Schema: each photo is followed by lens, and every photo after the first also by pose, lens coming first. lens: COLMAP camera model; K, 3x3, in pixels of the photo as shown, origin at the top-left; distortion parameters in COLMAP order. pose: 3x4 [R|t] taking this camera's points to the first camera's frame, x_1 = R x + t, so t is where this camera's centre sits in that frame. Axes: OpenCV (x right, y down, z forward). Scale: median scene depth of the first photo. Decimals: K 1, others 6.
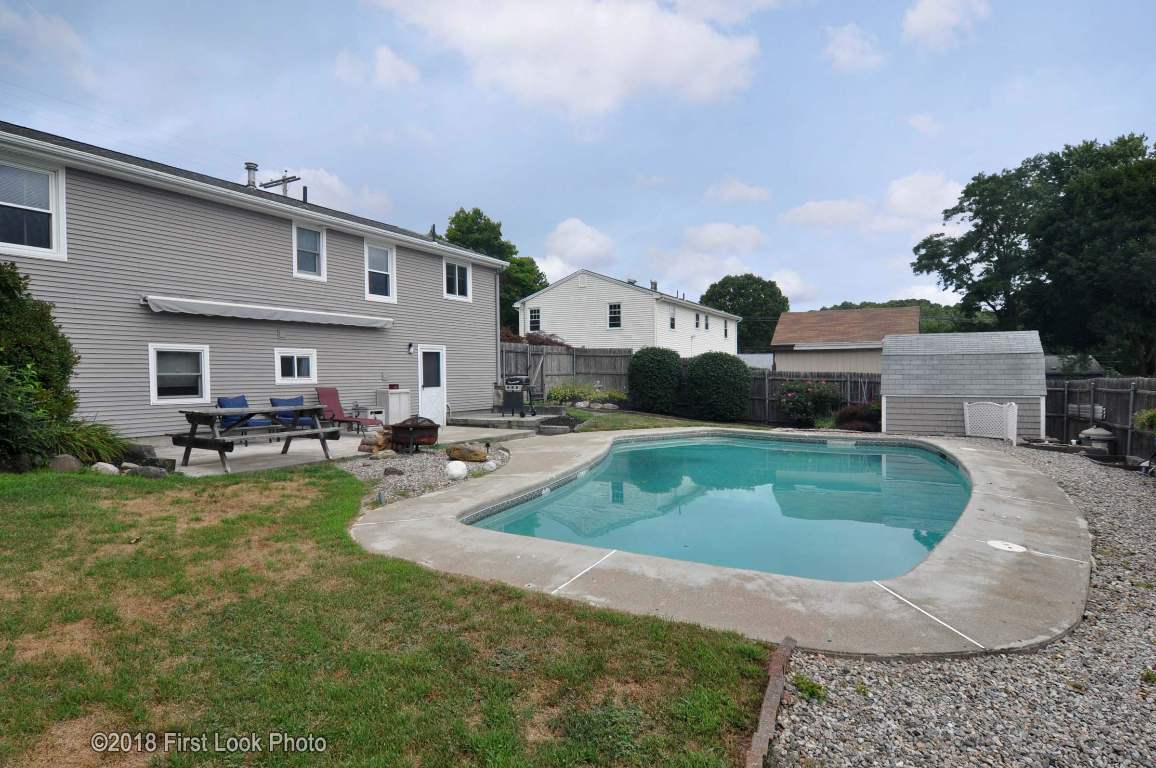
lens RADIAL K [[651.4, 0, 571.9], [0, 651.4, 373.5], [0, 0, 1]] dist [-0.013787, -0.006281]
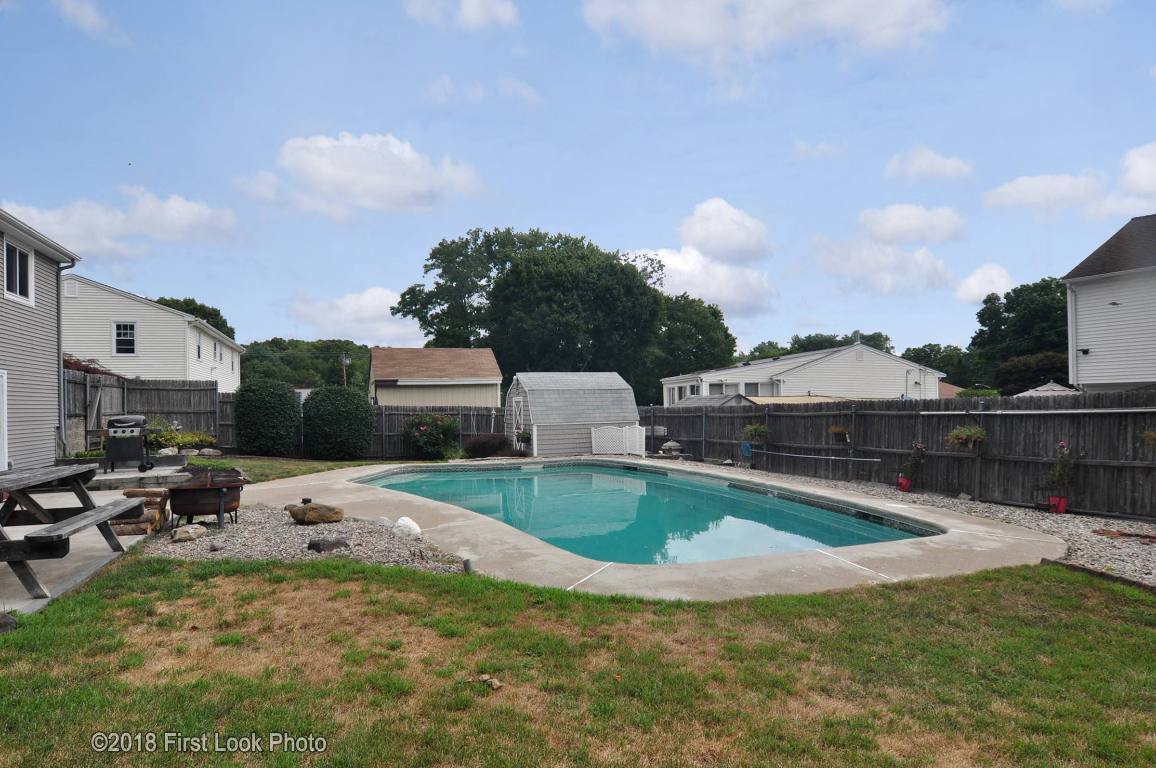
lens RADIAL K [[651.4, 0, 581.6], [0, 651.4, 386.8], [0, 0, 1]] dist [-0.013787, -0.006281]
pose [[0.649812, 0.010746, 0.760019, -0.340793], [0.017207, 0.999436, -0.028844, 0.001395], [-0.759901, 0.031820, 0.649260, 0.170428]]
